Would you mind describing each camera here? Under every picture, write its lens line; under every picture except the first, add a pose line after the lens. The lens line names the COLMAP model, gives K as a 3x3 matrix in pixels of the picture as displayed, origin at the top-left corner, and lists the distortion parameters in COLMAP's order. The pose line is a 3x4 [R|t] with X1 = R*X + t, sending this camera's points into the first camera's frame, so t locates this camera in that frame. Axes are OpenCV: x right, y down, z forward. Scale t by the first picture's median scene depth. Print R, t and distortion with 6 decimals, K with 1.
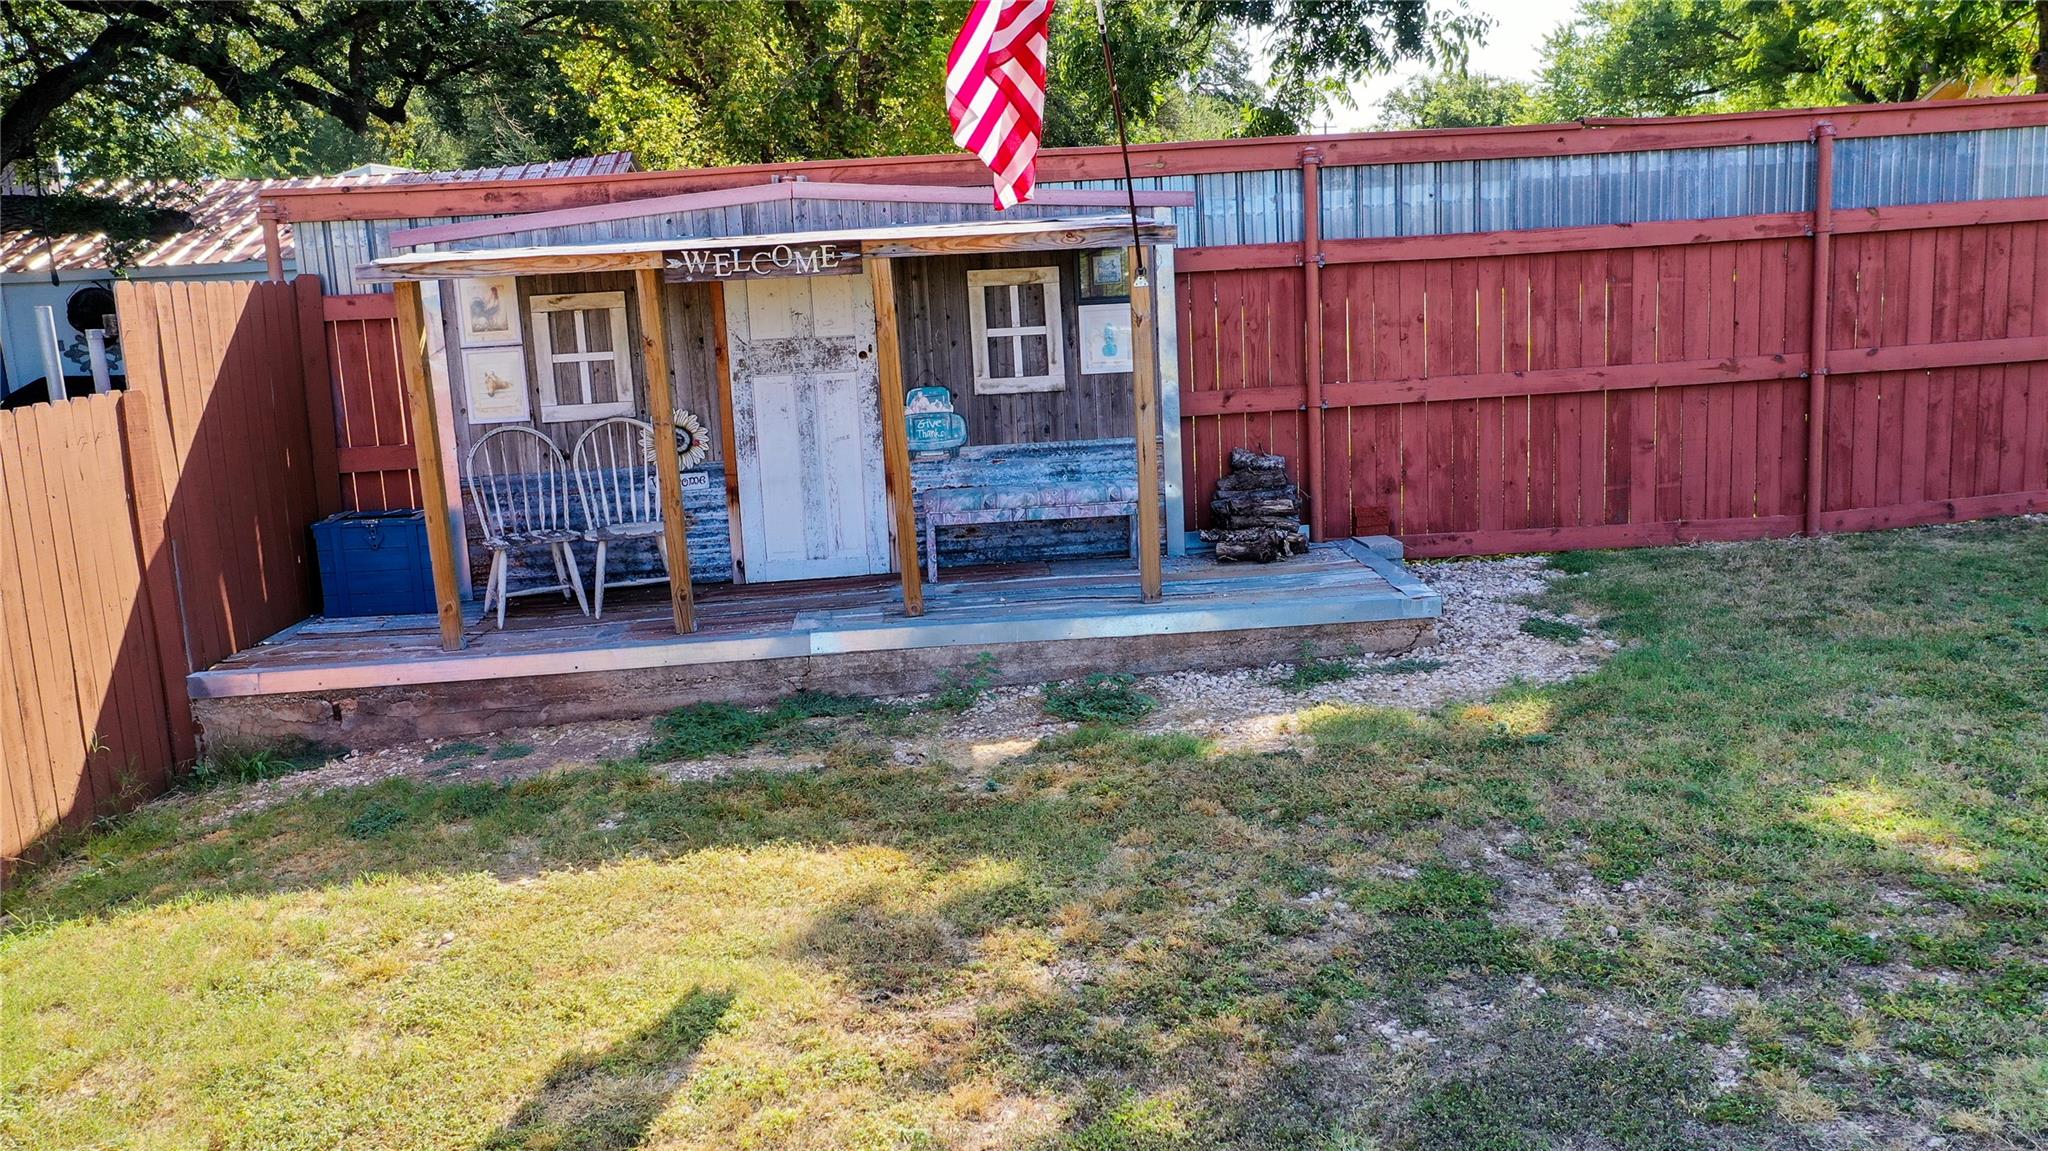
lens RADIAL K [[1621.9, 0, 1018.0], [0, 1621.9, 570.4], [0, 0, 1]] dist [0.014267, -0.007865]
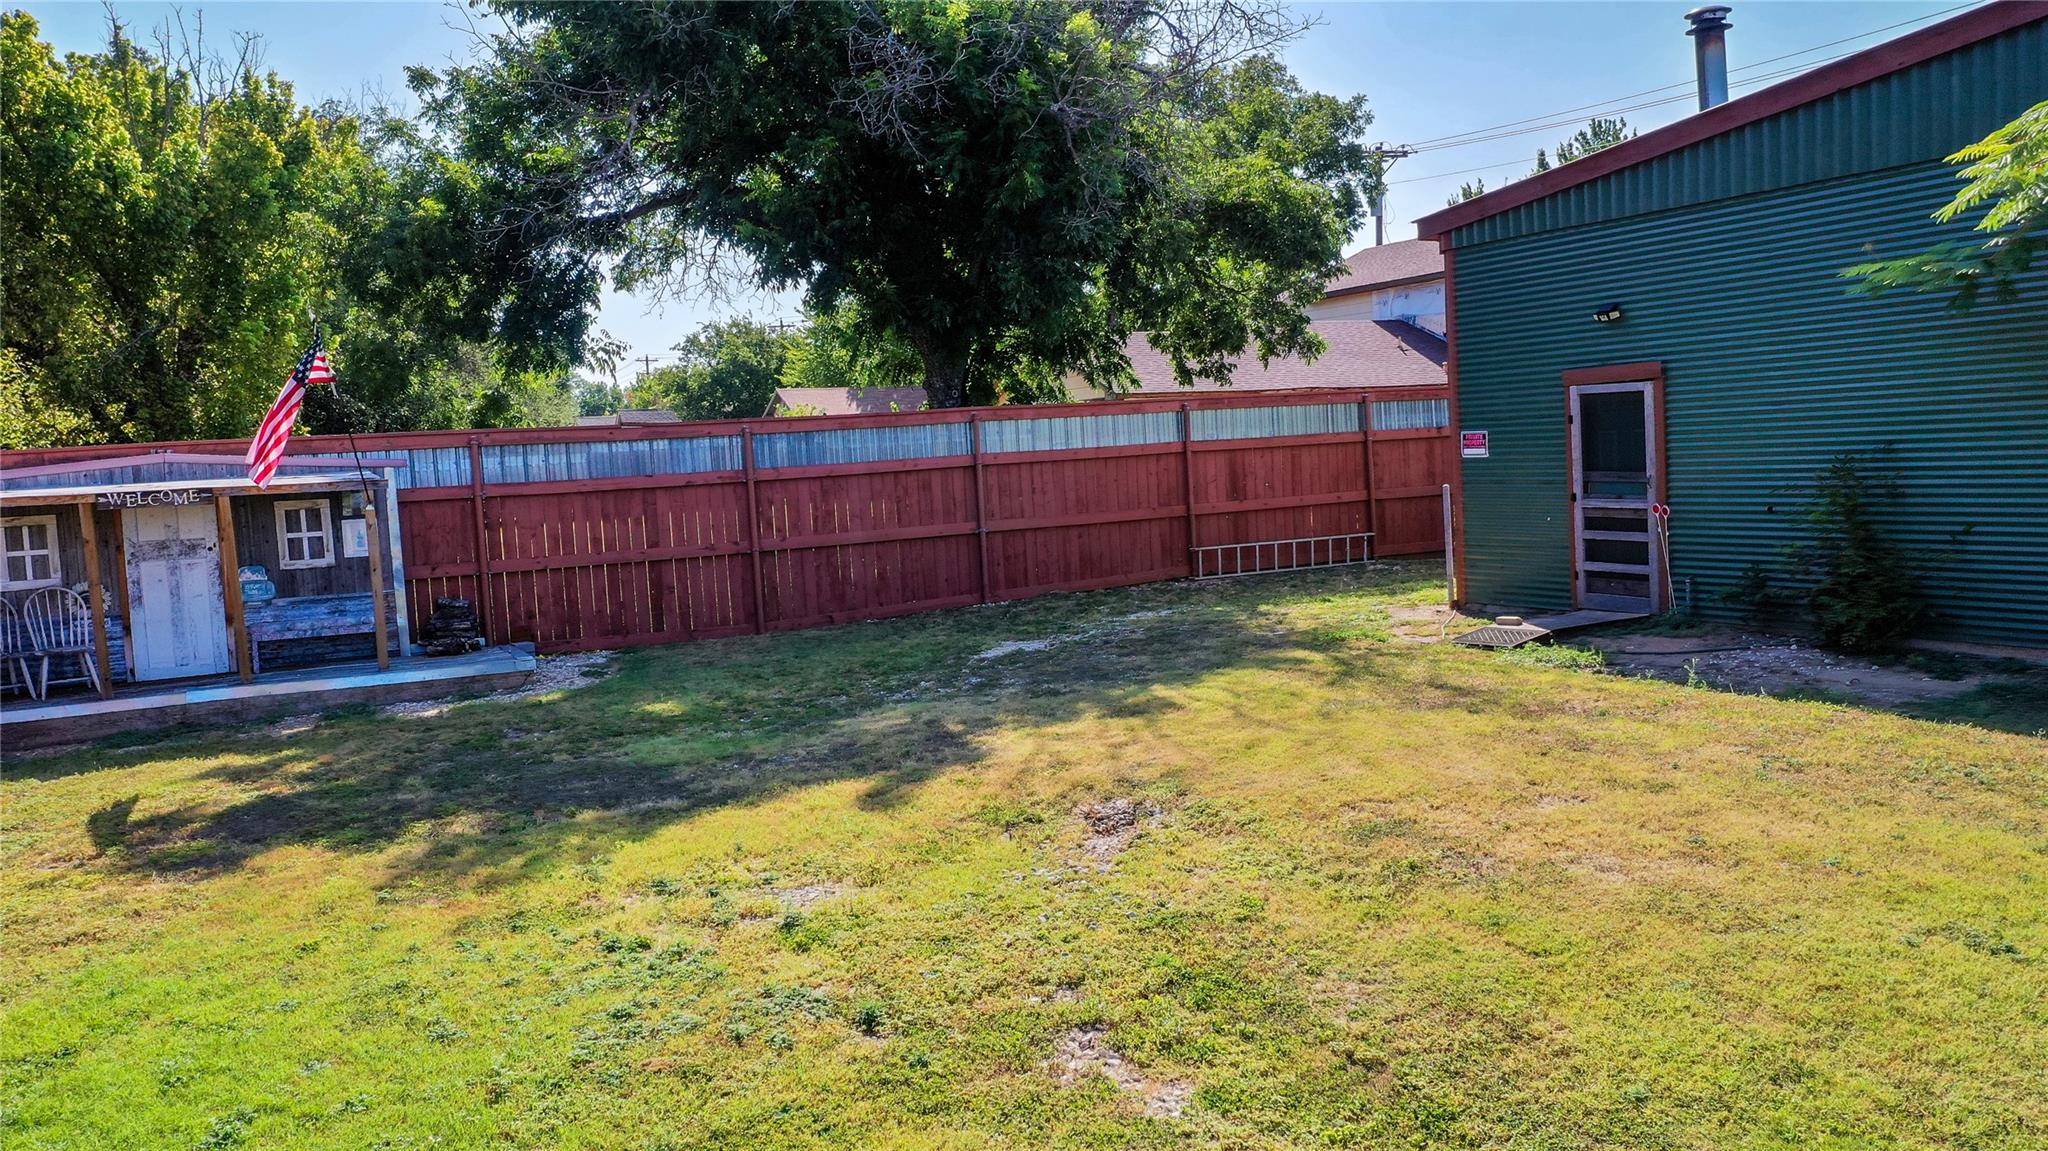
lens RADIAL K [[1621.9, 0, 1028.9], [0, 1621.9, 586.7], [0, 0, 1]] dist [0.014267, -0.007865]
pose [[0.921498, -0.027740, 0.387392, 0.038981], [0.075327, 0.991271, -0.108201, 0.167435], [-0.381009, 0.128888, 0.915544, -0.960640]]
